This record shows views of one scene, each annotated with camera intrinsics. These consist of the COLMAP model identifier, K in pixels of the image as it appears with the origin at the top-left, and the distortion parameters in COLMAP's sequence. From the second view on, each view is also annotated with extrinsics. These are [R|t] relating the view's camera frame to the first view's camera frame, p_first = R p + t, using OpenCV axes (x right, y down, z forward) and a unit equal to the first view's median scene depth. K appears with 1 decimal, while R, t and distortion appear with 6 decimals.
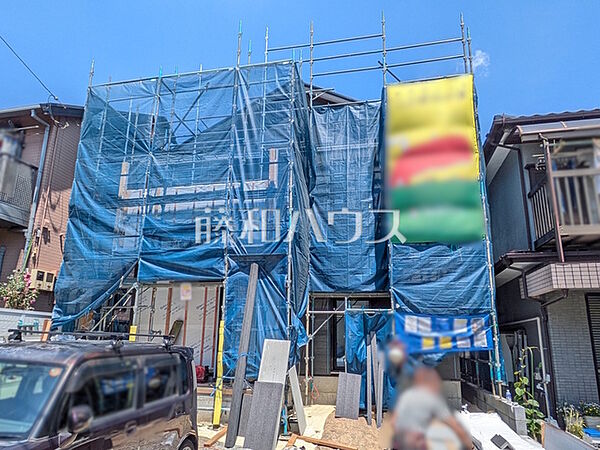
lens RADIAL K [[415.9, 0, 291.1], [0, 415.9, 239.4], [0, 0, 1]] dist [0.001206, -0.006573]
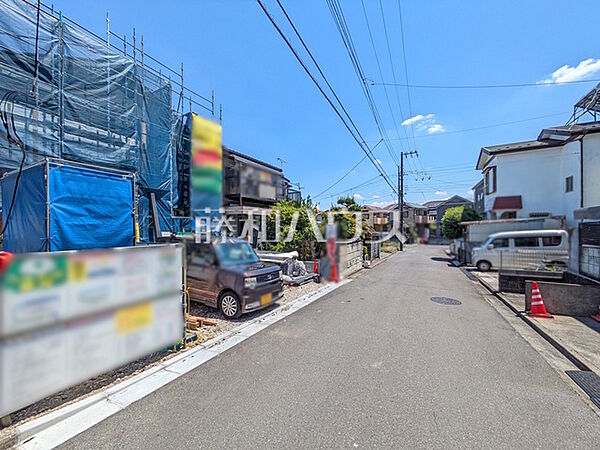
lens RADIAL K [[239.9, 0, 301.3], [0, 239.9, 227.1], [0, 0, 1]] dist [-0.000983, -0.000089]
pose [[0.240082, -0.020130, 0.970544, -0.907261], [-0.220794, 0.972449, 0.074787, -0.019227], [-0.945310, -0.232245, 0.229023, 0.075341]]
